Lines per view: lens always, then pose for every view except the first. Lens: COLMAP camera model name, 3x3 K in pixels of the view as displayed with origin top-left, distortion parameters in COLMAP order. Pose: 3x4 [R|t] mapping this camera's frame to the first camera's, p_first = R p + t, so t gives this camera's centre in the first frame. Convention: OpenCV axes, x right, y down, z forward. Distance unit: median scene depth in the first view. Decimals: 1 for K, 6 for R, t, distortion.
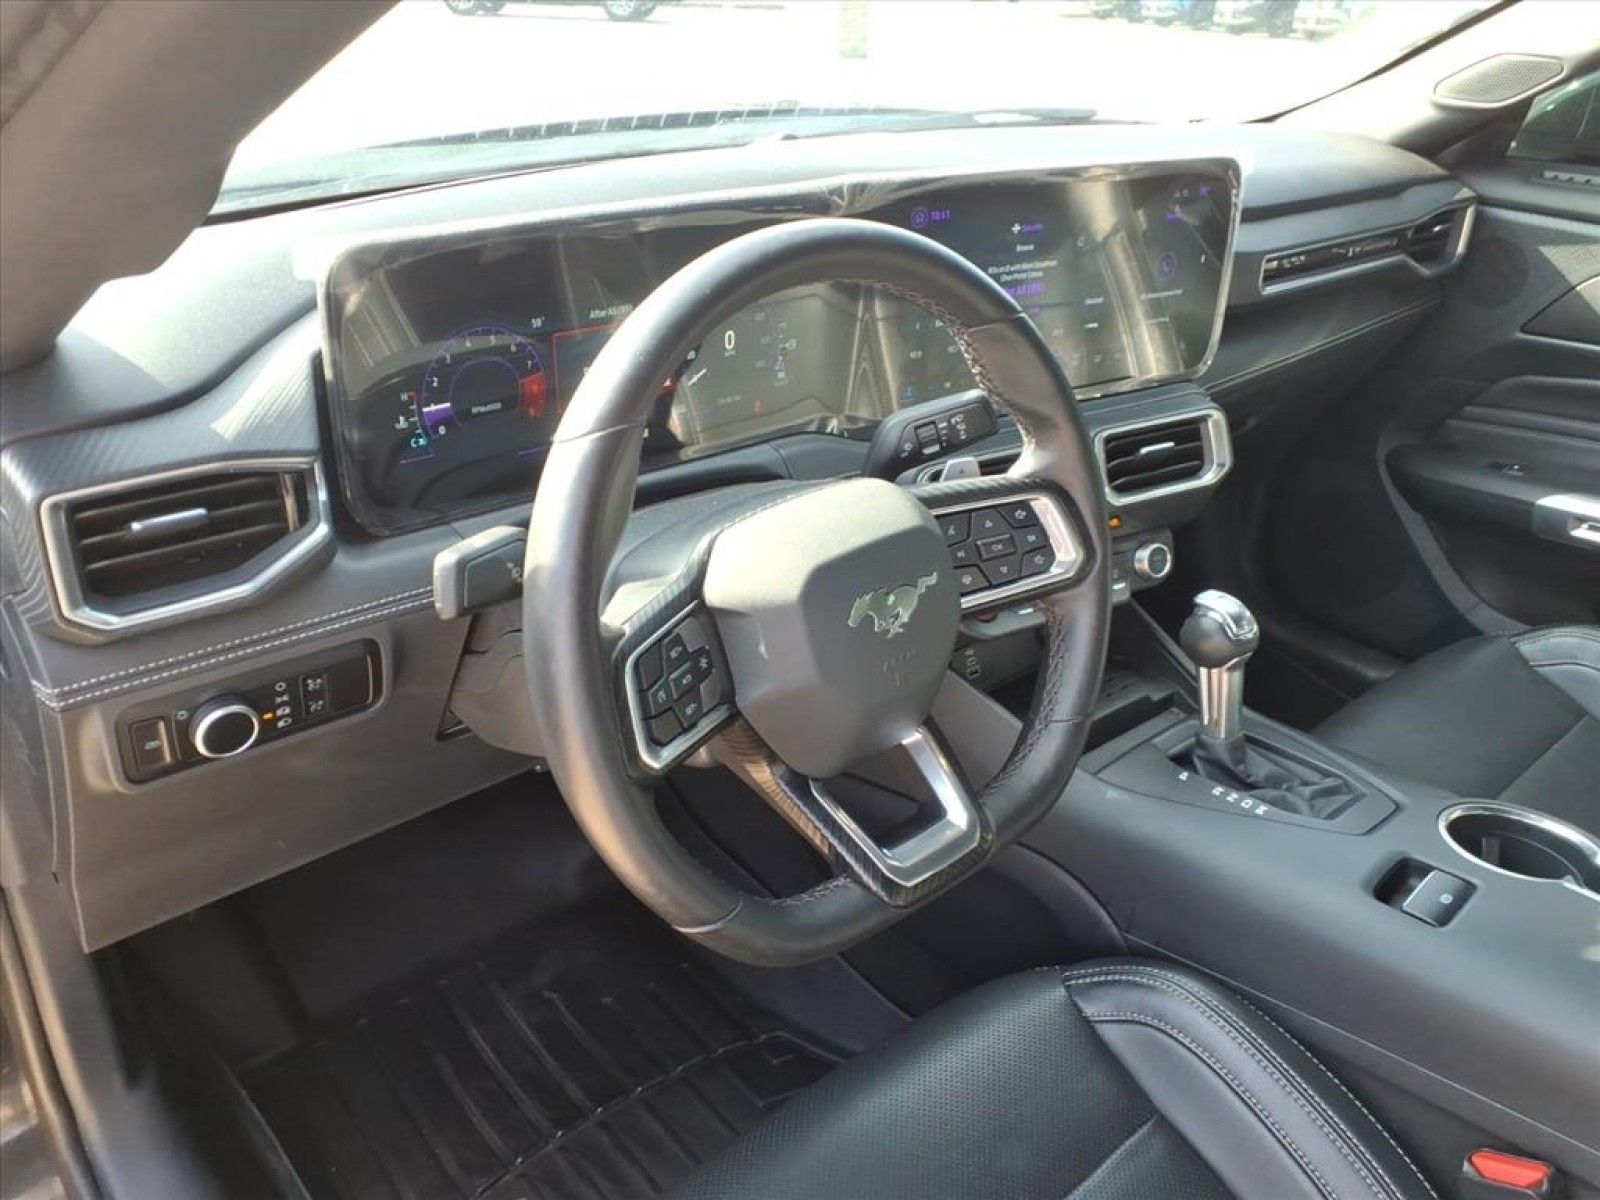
lens RADIAL K [[1236.4, 0, 800.0], [0, 1236.4, 600.0], [0, 0, 1]] dist [0.047820, -0.082319]
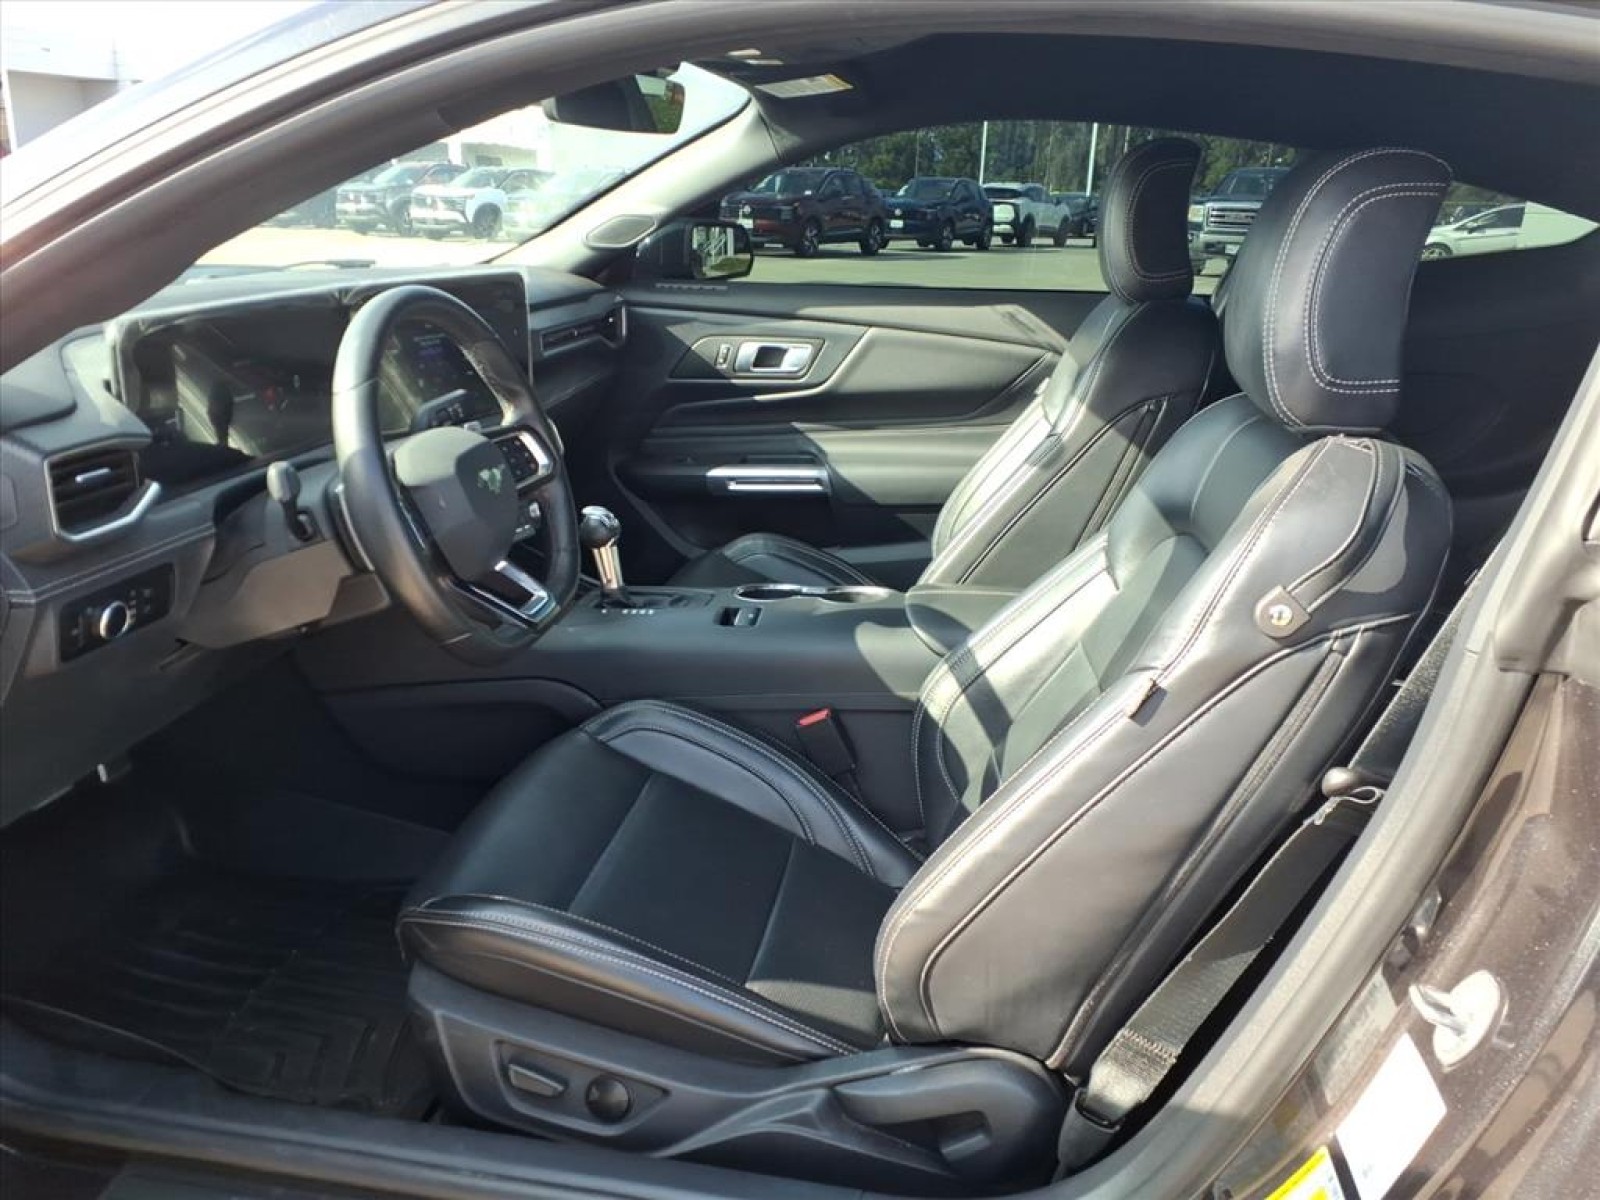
lens RADIAL K [[1236.4, 0, 800.0], [0, 1236.4, 600.0], [0, 0, 1]] dist [0.047820, -0.082319]
pose [[0.768876, -0.202697, 0.606419, -0.527767], [0.282470, 0.958533, -0.037750, 0.272489], [-0.573620, 0.200320, 0.794249, -0.528731]]
